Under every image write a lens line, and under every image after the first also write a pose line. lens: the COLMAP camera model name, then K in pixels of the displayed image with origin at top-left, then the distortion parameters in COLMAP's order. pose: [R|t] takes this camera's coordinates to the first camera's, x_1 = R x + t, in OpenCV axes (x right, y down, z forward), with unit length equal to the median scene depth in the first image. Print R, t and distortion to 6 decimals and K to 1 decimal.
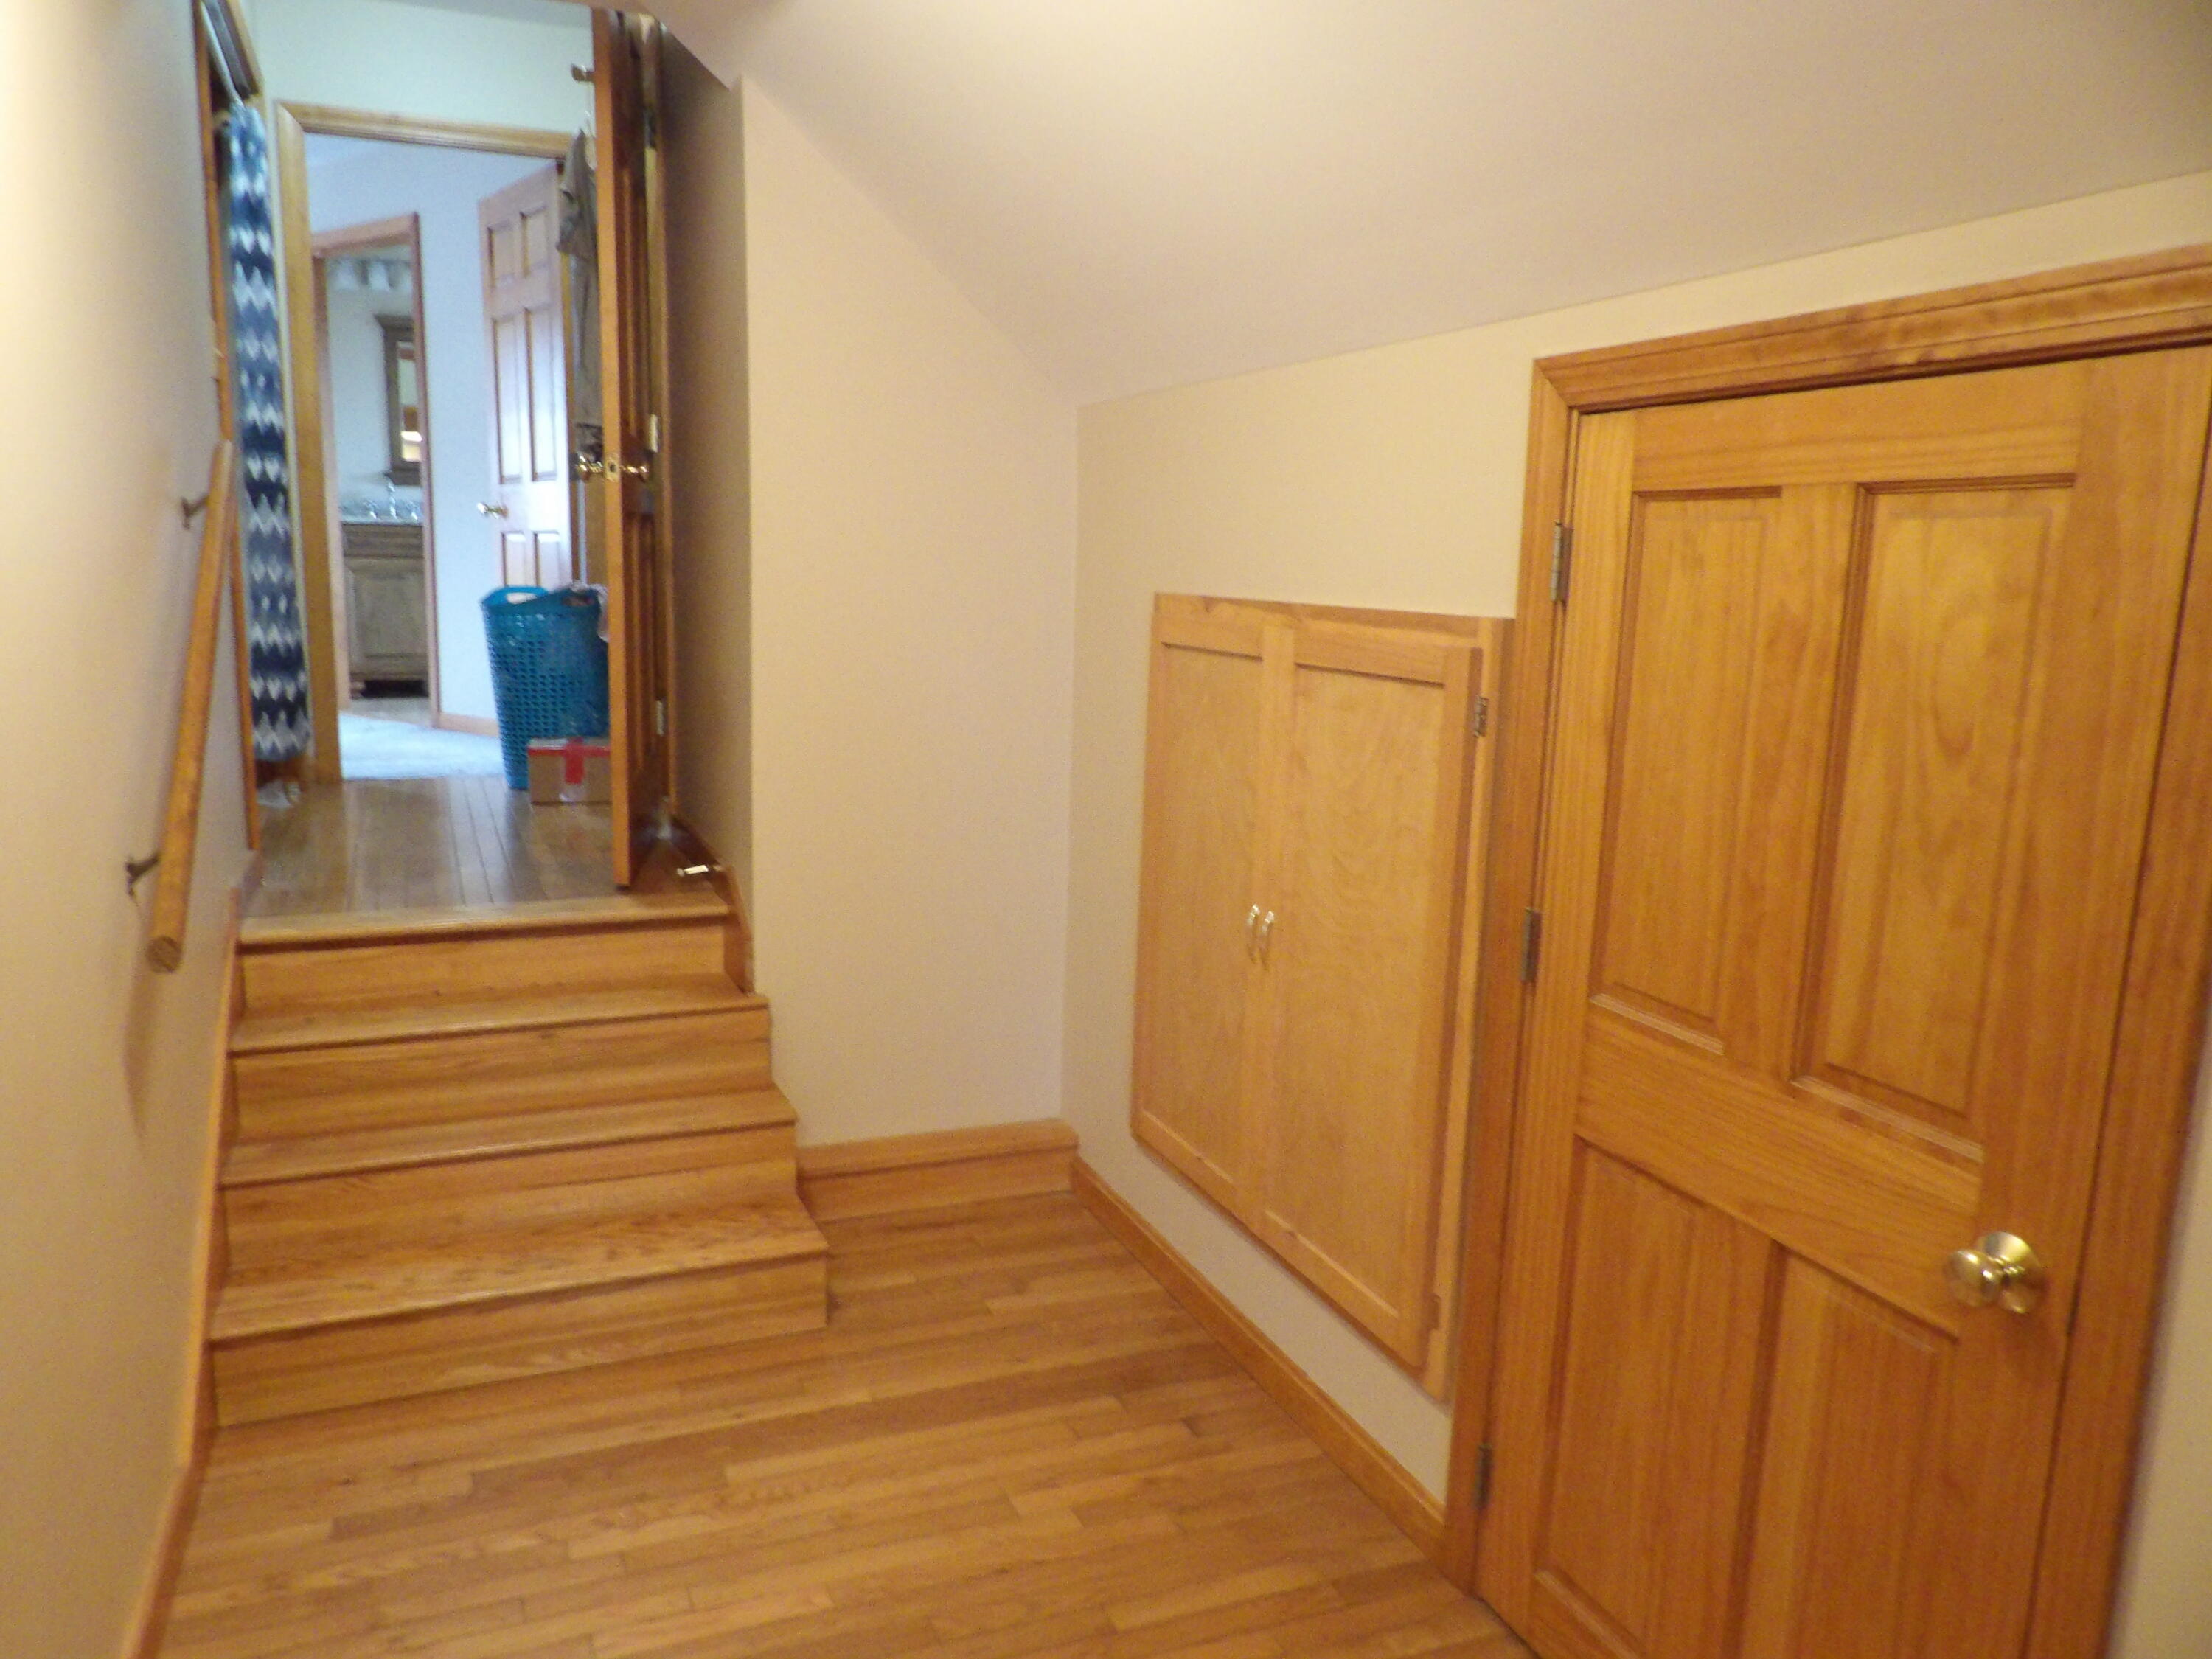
lens RADIAL K [[1573.4, 0, 1096.4], [0, 1573.4, 833.2], [0, 0, 1]] dist [0.000127, 0.004151]
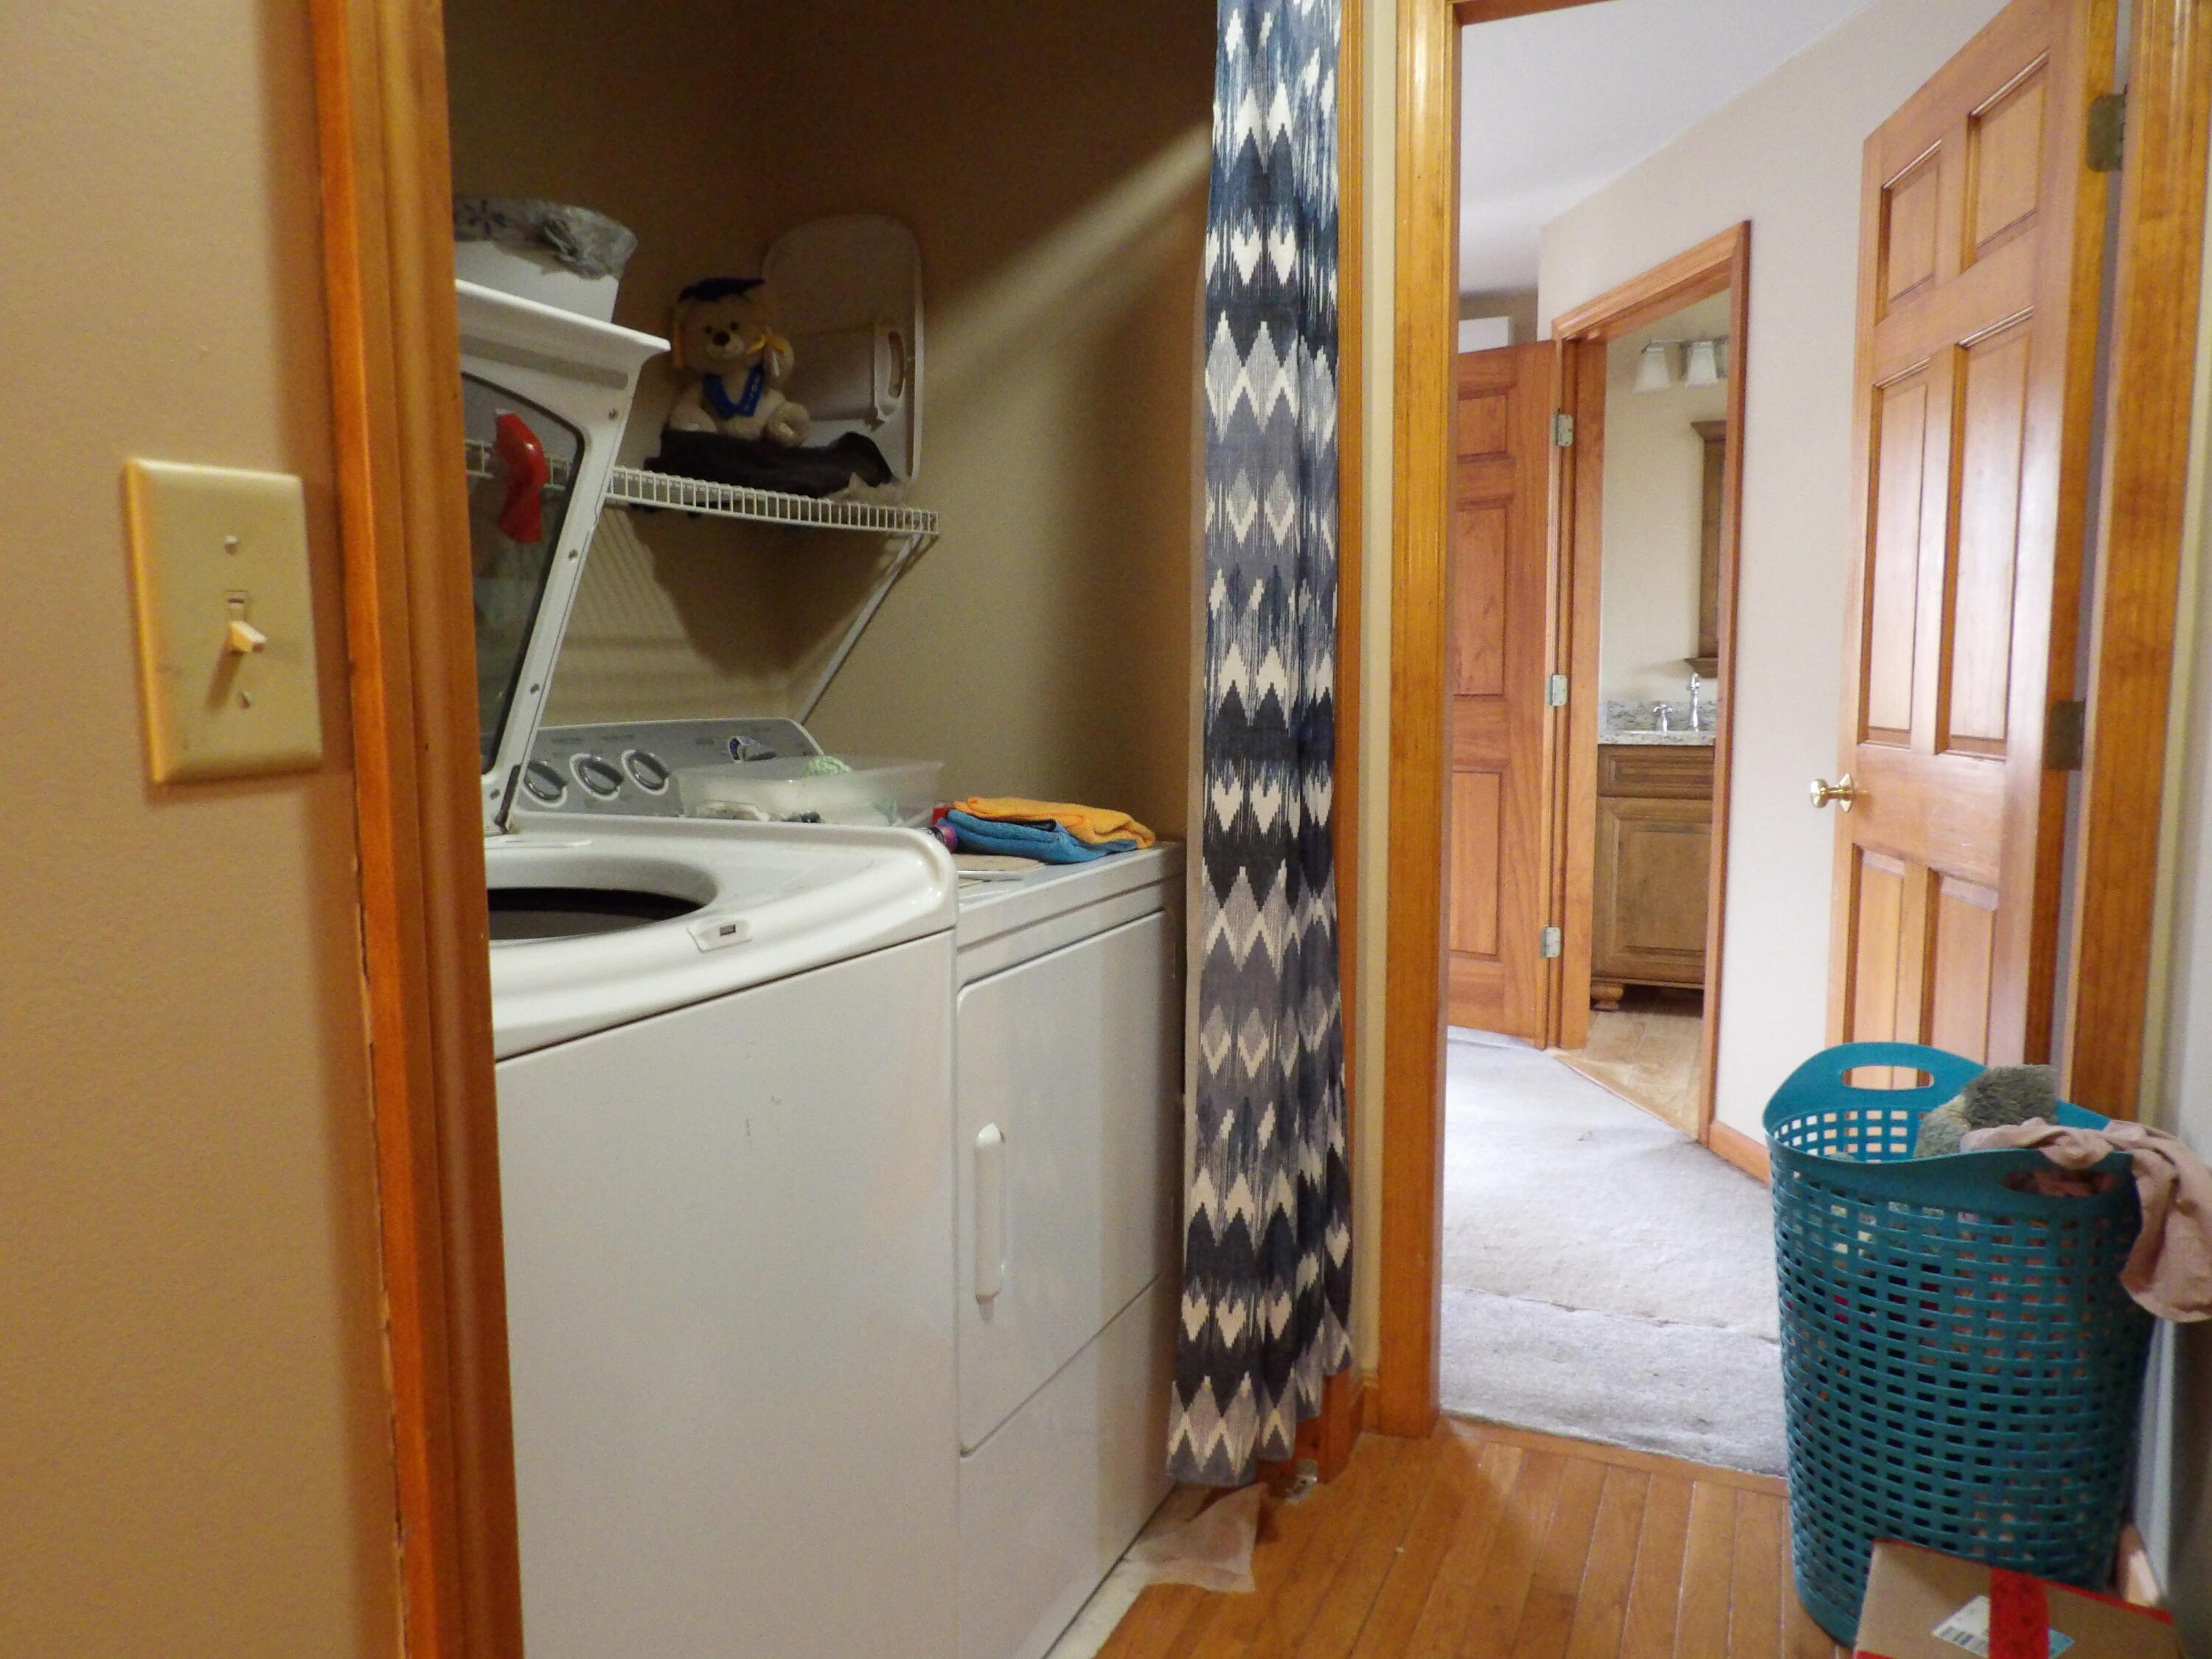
lens RADIAL K [[1573.4, 0, 1102.4], [0, 1573.4, 825.0], [0, 0, 1]] dist [0.000127, 0.004151]
pose [[0.686605, 0.051870, -0.725178, -0.217413], [-0.105634, 0.993985, -0.028918, -0.177651], [0.719316, 0.096459, 0.687954, 0.583681]]
